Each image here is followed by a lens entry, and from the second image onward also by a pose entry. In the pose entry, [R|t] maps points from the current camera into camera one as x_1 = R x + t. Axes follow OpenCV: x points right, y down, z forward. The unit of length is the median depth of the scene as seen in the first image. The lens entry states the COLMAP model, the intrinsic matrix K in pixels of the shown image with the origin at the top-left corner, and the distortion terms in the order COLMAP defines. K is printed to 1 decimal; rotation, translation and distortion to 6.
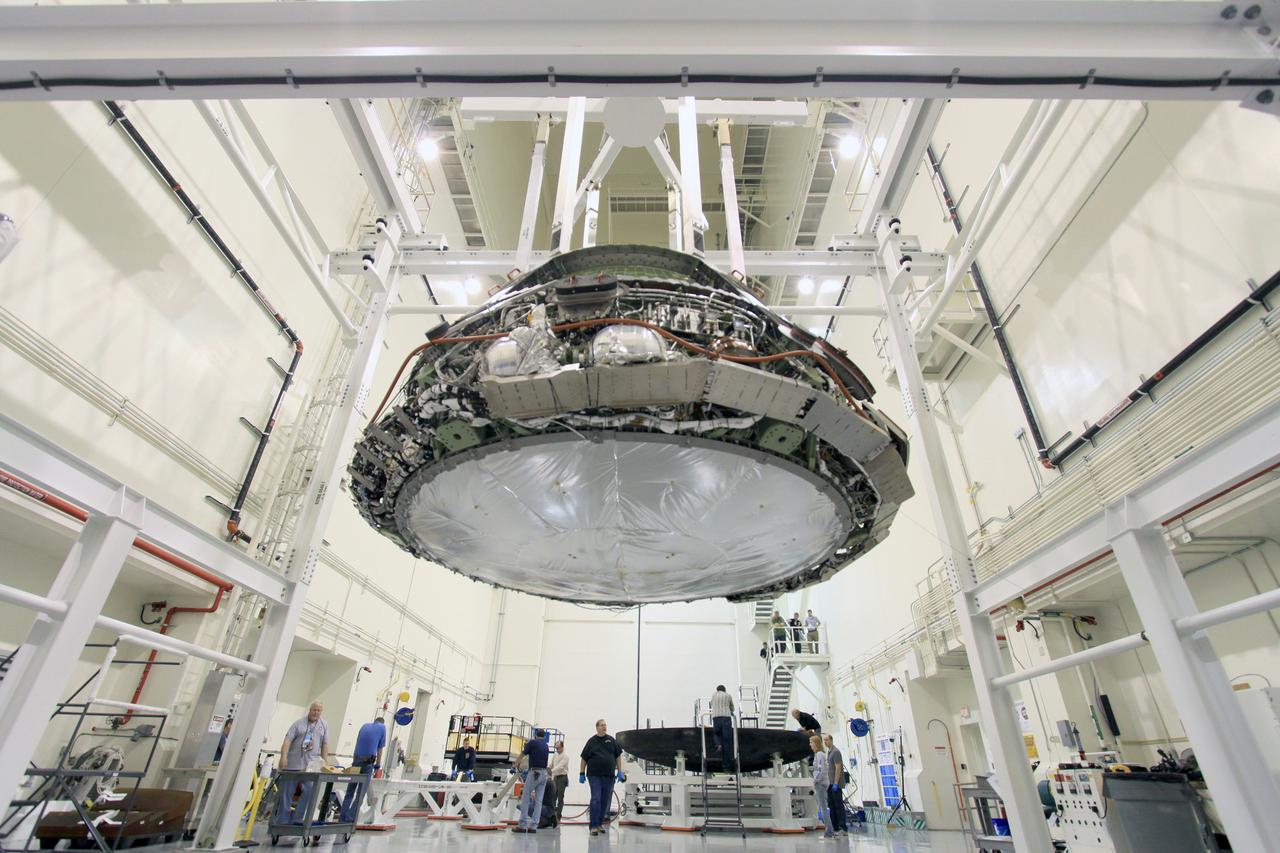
lens RADIAL K [[595.9, 0, 639.2], [0, 595.9, 428.3], [0, 0, 1]] dist [-0.010225, 0.000964]
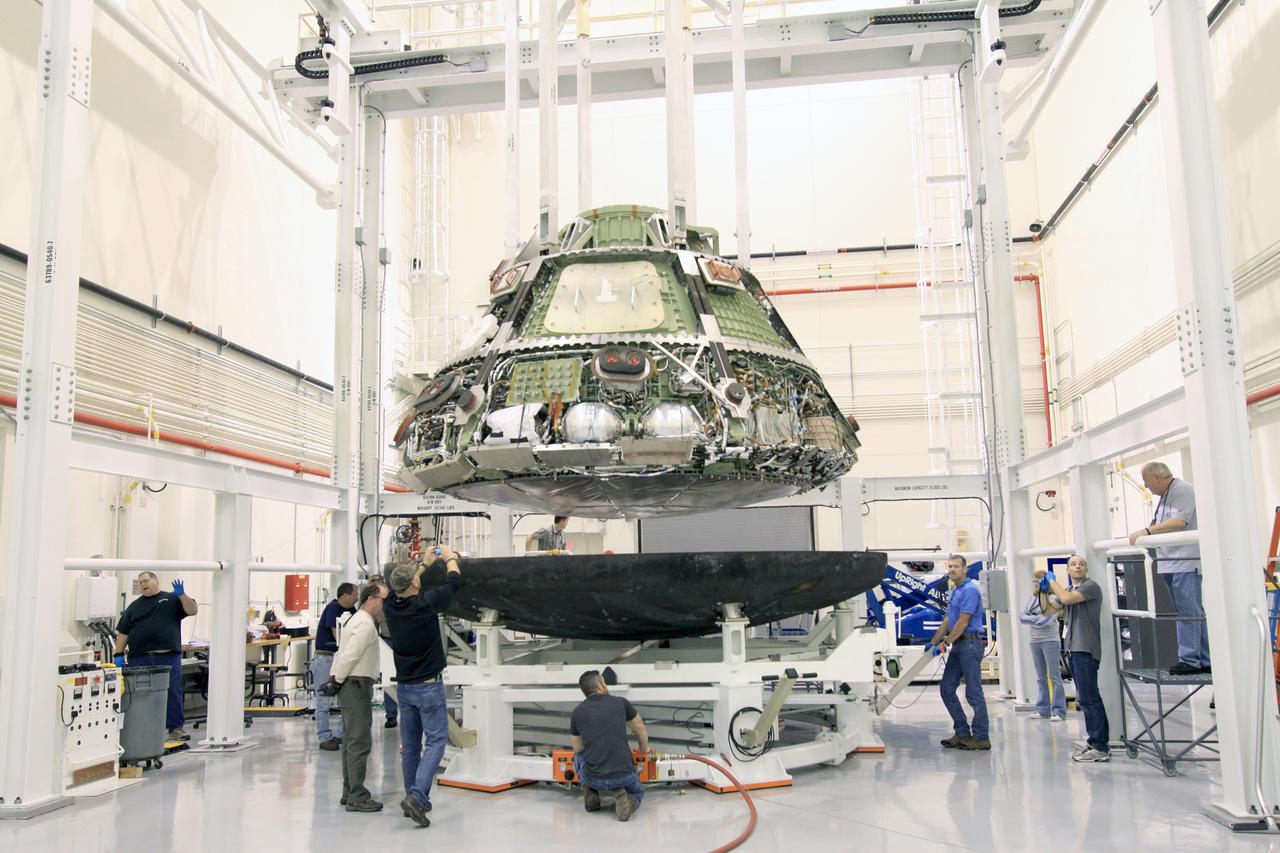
lens RADIAL K [[988.7, 0, 642.1], [0, 988.7, 428.7], [0, 0, 1]] dist [-0.001617, -0.002038]
pose [[-0.995211, 0.013680, 0.096792, -0.235342], [-0.051170, 0.770767, -0.635059, 1.265613], [-0.083292, -0.636970, -0.766376, 2.430034]]
